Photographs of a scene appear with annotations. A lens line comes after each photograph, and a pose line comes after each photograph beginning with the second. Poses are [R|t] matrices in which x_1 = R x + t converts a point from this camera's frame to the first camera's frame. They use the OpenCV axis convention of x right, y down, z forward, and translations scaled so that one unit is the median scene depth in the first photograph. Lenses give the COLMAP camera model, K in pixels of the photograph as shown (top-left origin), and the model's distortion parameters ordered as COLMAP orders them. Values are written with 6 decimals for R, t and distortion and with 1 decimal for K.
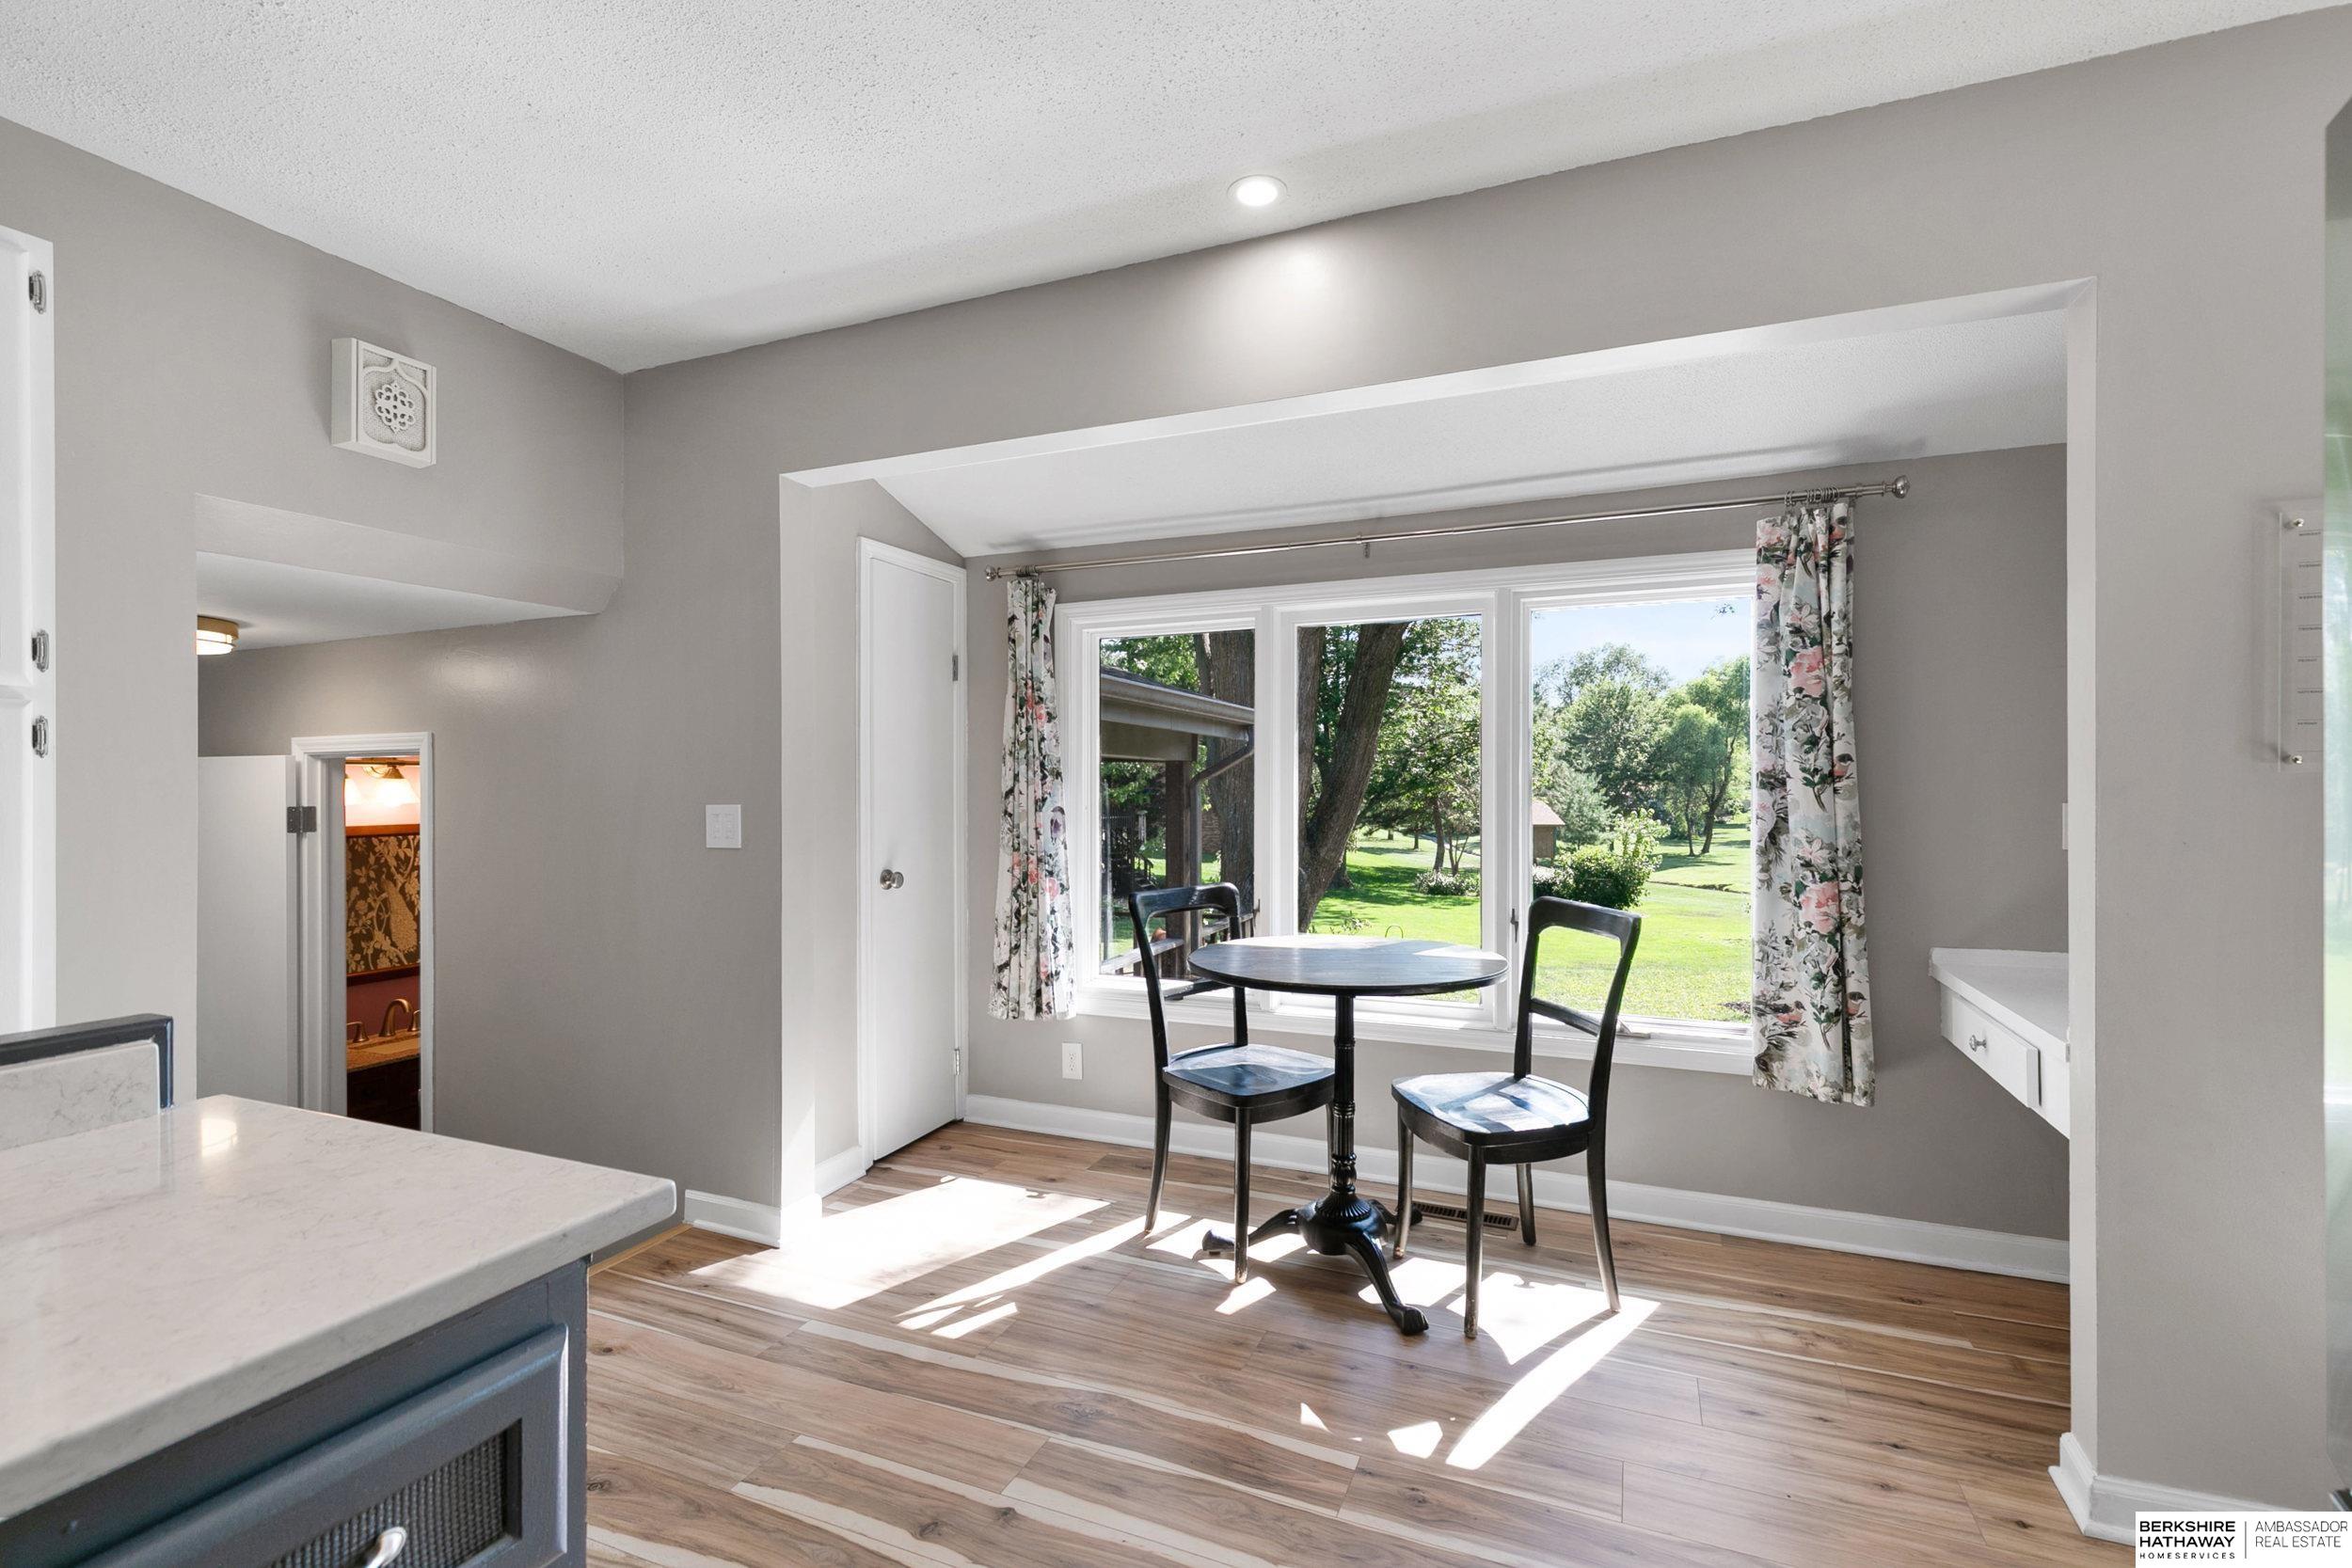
lens RADIAL K [[1072.2, 0, 1176.0], [0, 1072.2, 784.0], [0, 0, 1]] dist [-0.000130, 0.000110]
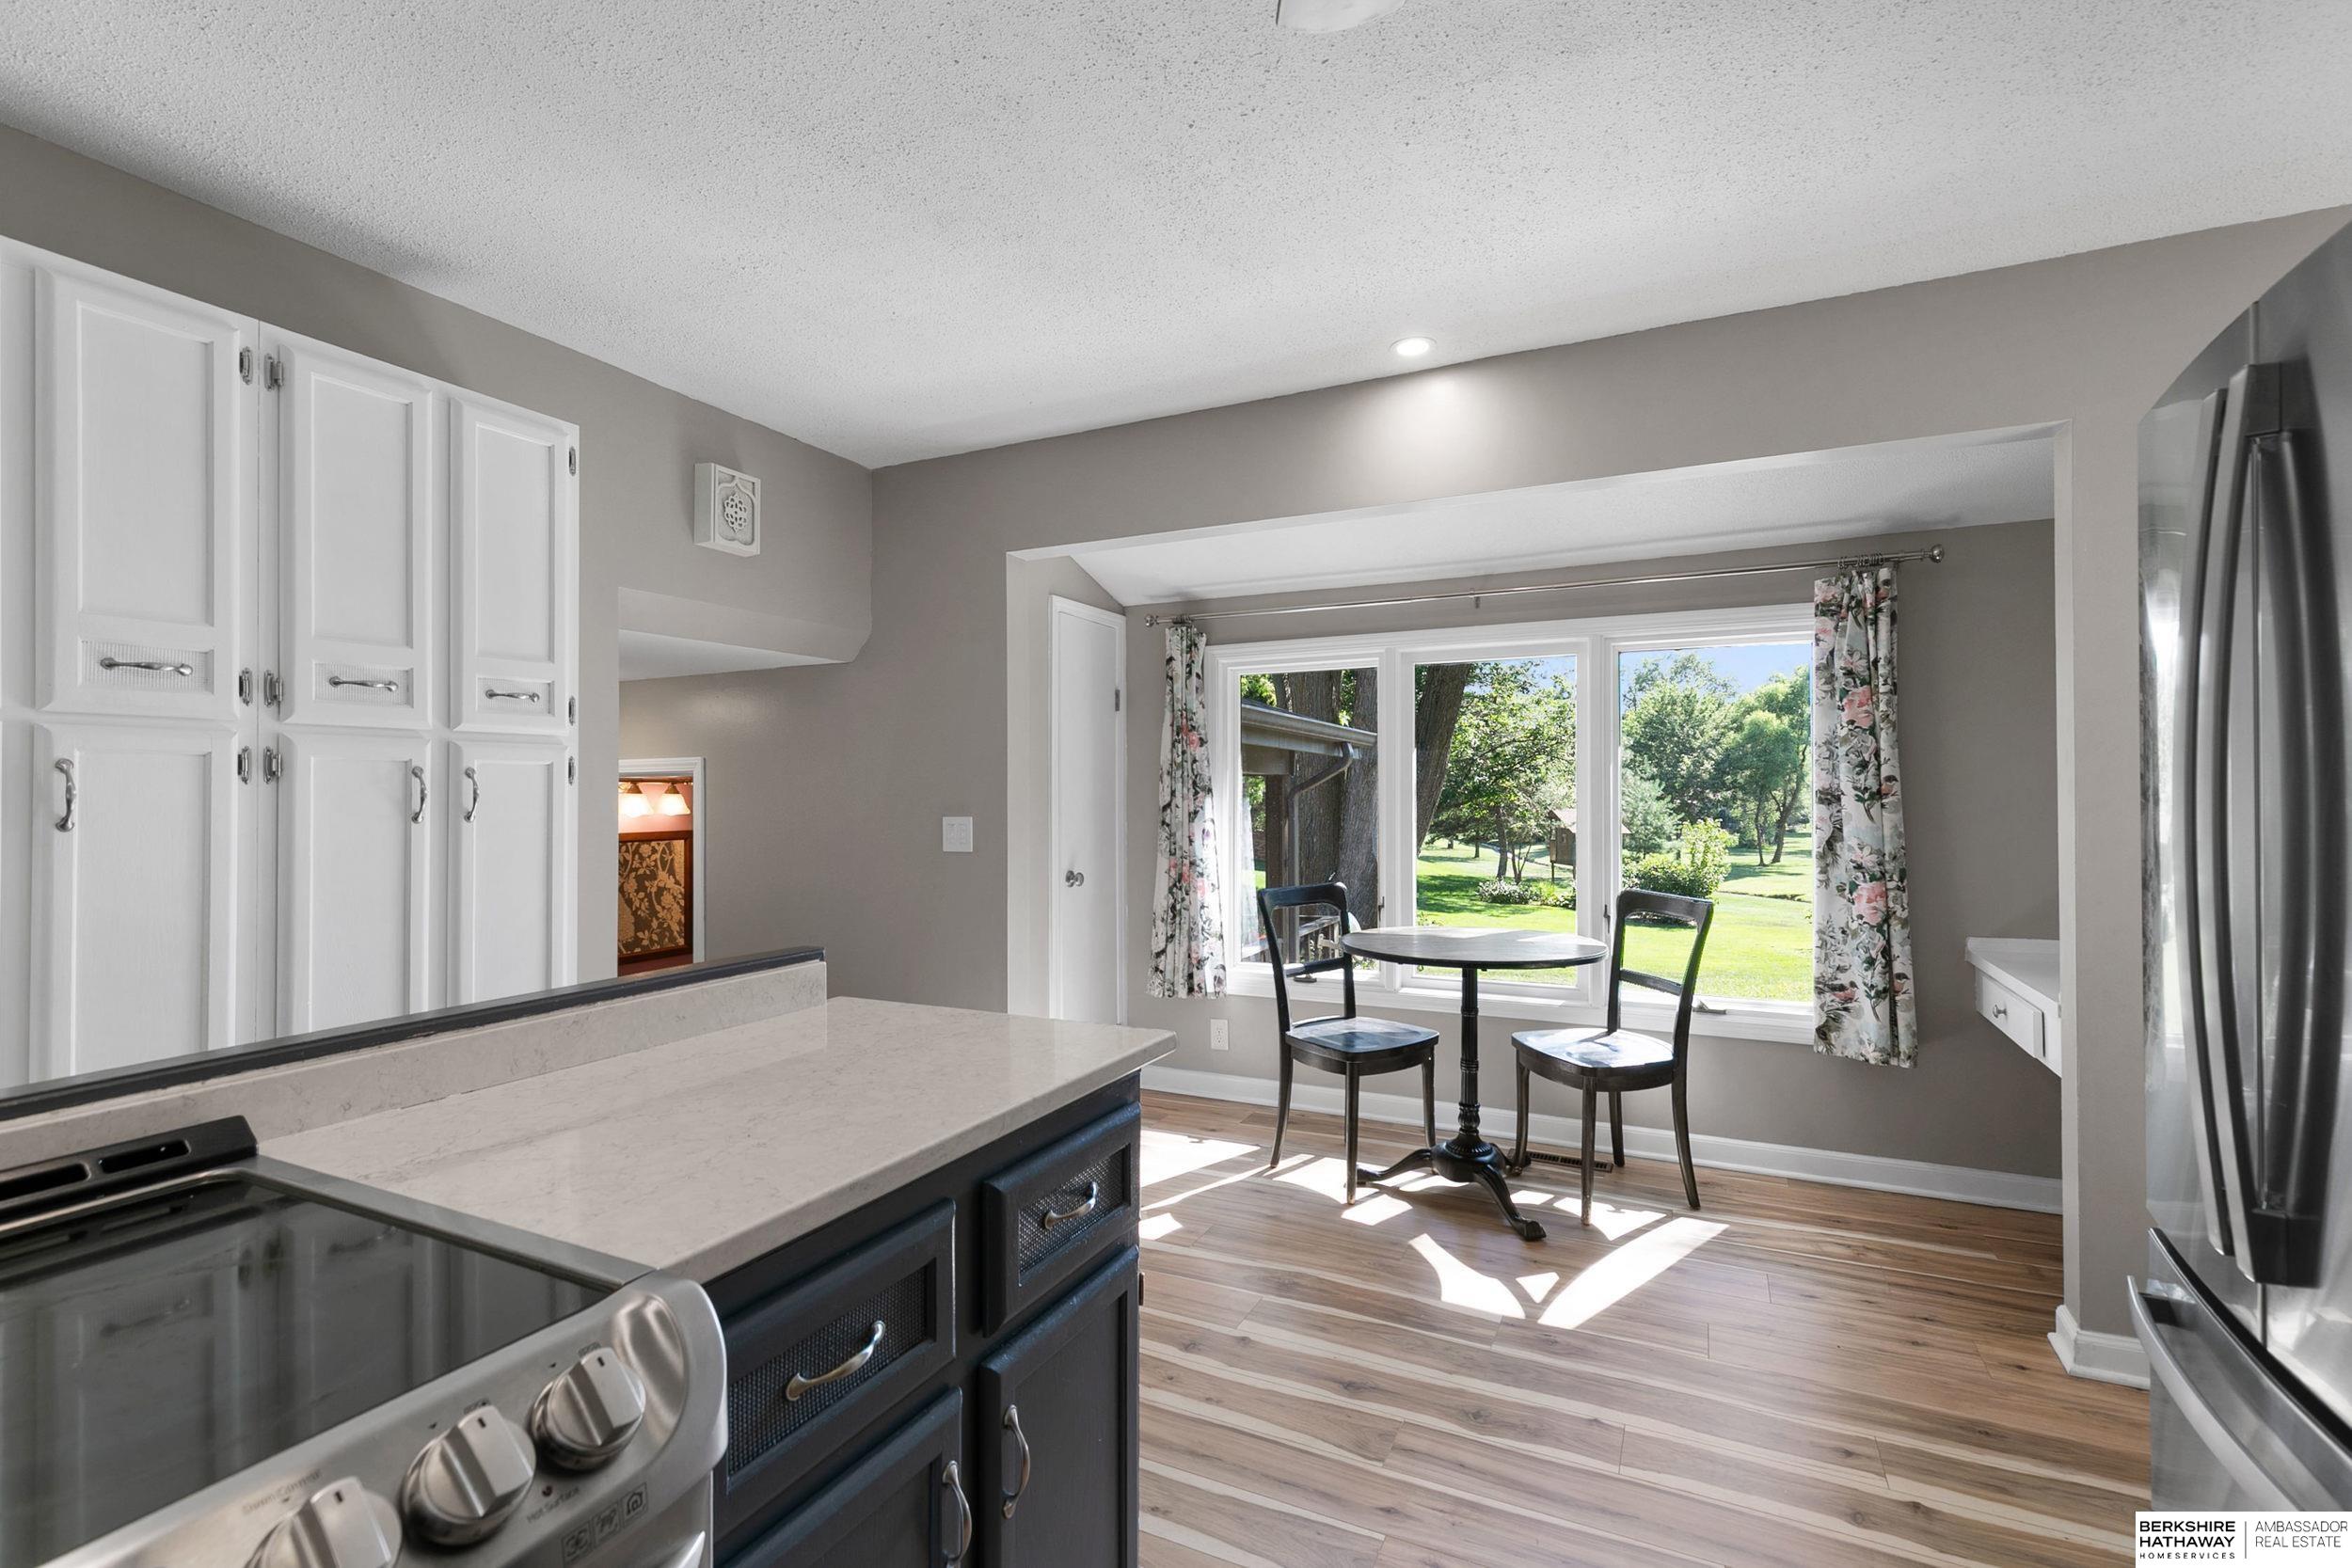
lens RADIAL K [[1061.4, 0, 1176.0], [0, 1061.4, 784.0], [0, 0, 1]] dist [0.000473, -0.000380]
pose [[0.998441, -0.001361, -0.055802, -0.108752], [0.000905, 0.999966, -0.008201, -0.008988], [0.055811, 0.008138, 0.998408, -0.230390]]
